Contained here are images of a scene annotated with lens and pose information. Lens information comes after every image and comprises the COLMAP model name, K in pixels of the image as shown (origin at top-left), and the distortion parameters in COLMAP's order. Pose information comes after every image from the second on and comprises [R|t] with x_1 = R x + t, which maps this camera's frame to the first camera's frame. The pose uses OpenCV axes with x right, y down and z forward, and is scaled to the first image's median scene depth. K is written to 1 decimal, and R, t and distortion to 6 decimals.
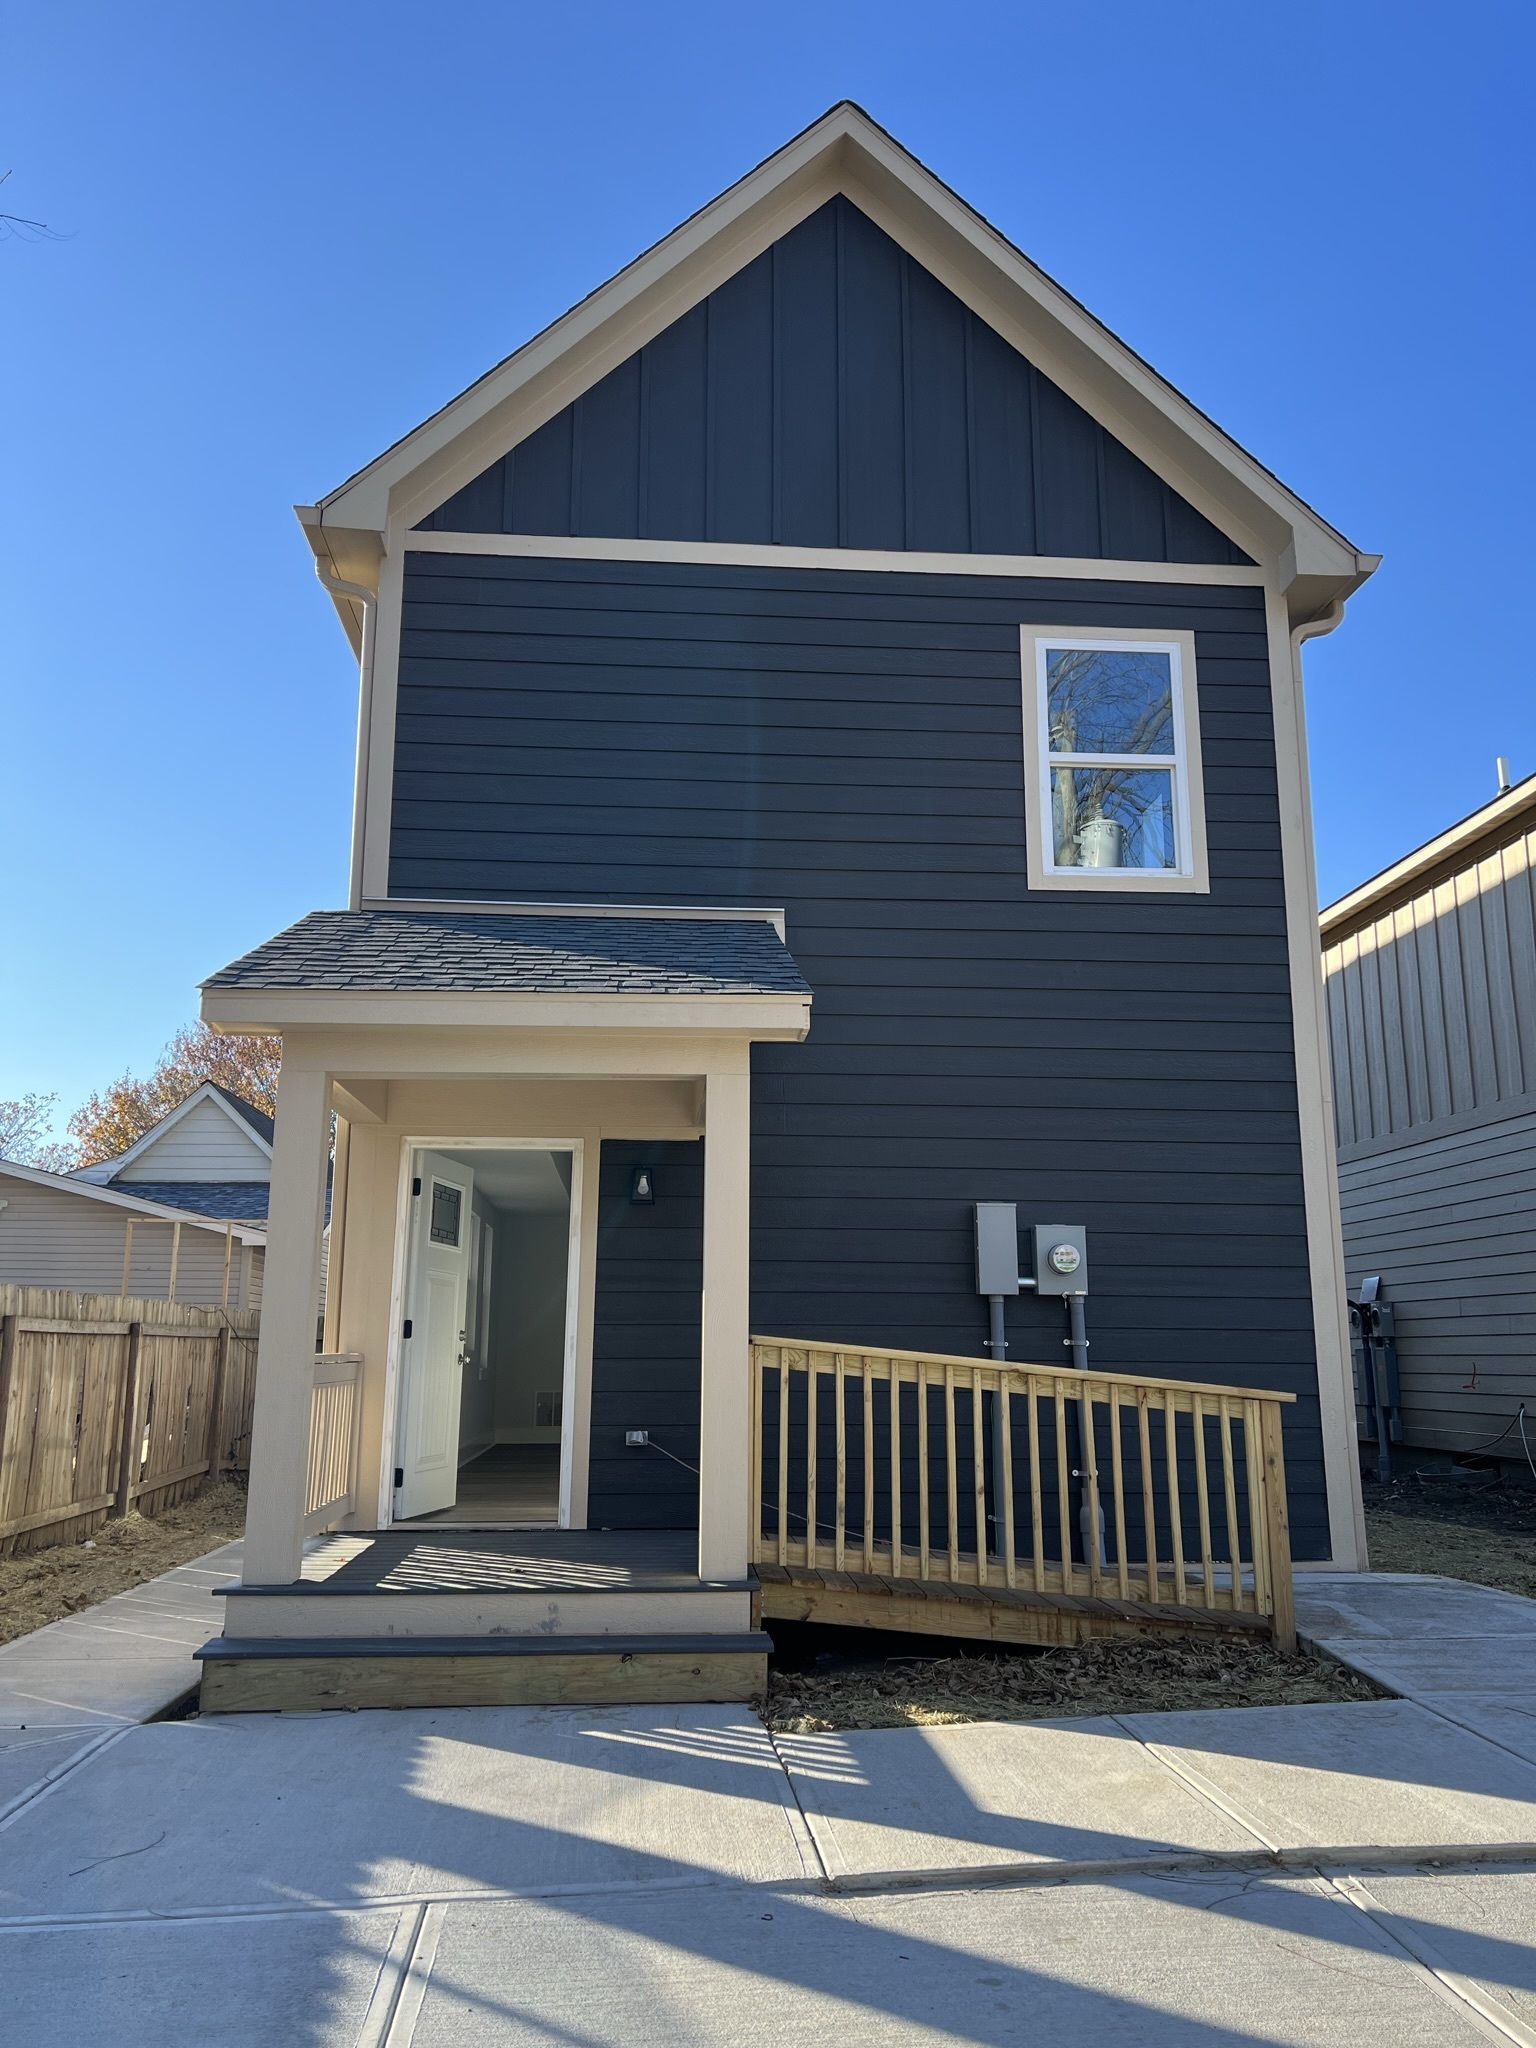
lens RADIAL K [[1542.4, 0, 767.4], [0, 1542.4, 1019.5], [0, 0, 1]] dist [0.042104, -0.047516]
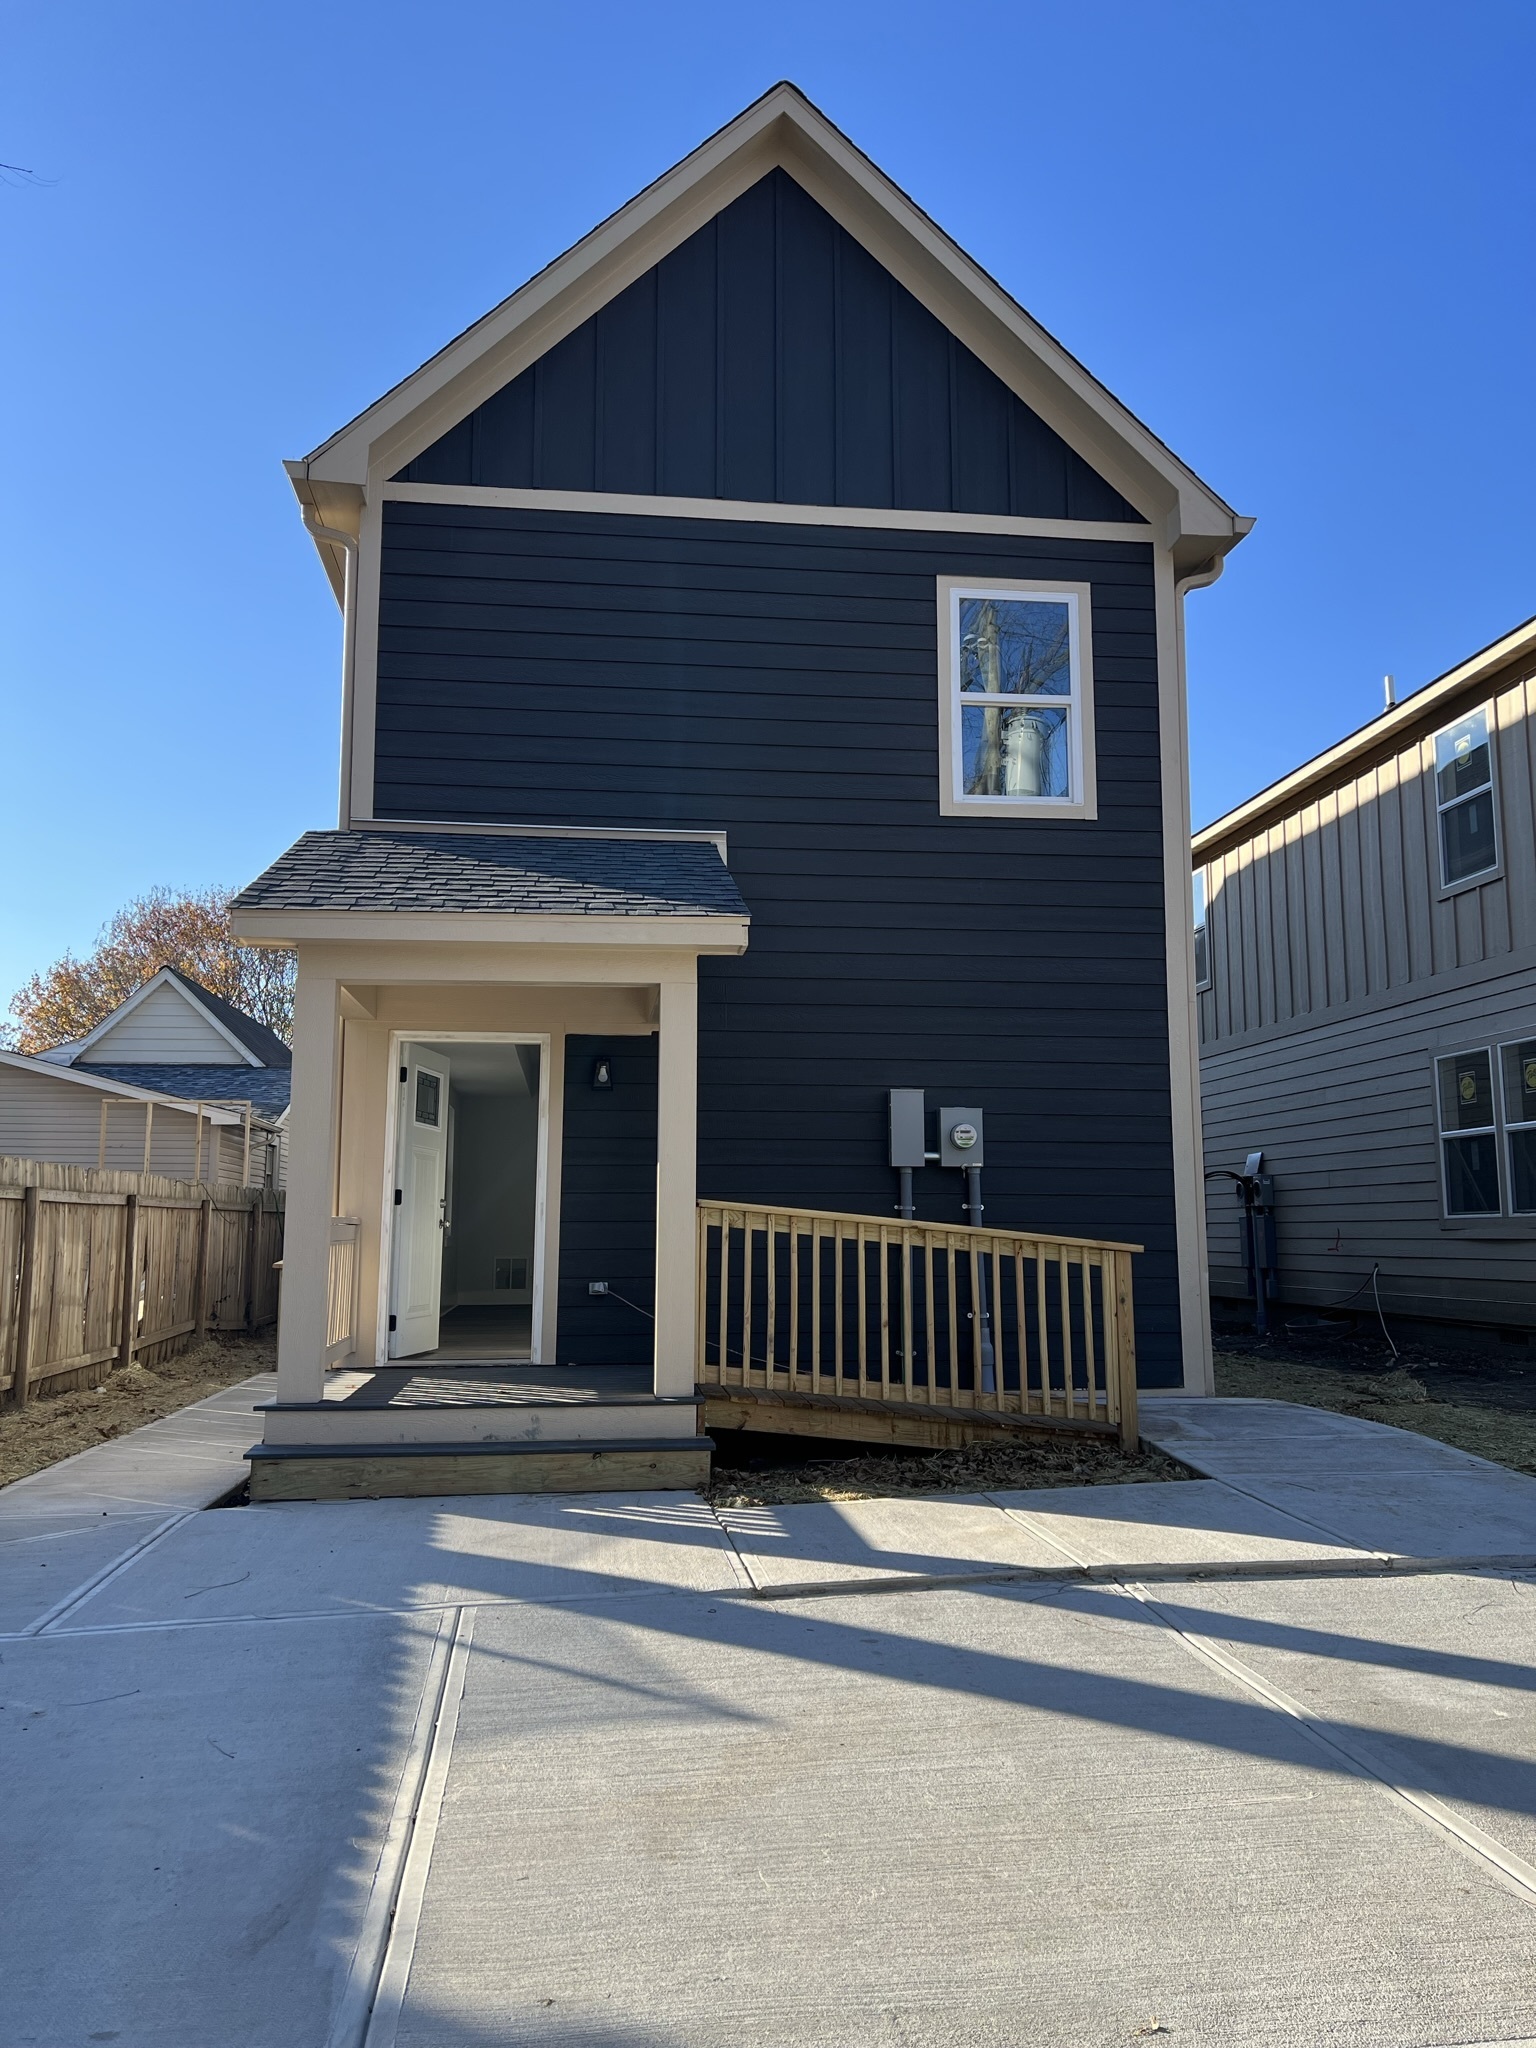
lens RADIAL K [[1553.4, 0, 770.1], [0, 1553.4, 995.5], [0, 0, 1]] dist [0.047053, -0.053812]
pose [[0.999136, 0.003314, 0.041427, -0.004063], [-0.005909, 0.998018, 0.062654, -0.026738], [-0.041137, -0.062845, 0.997175, -0.175148]]
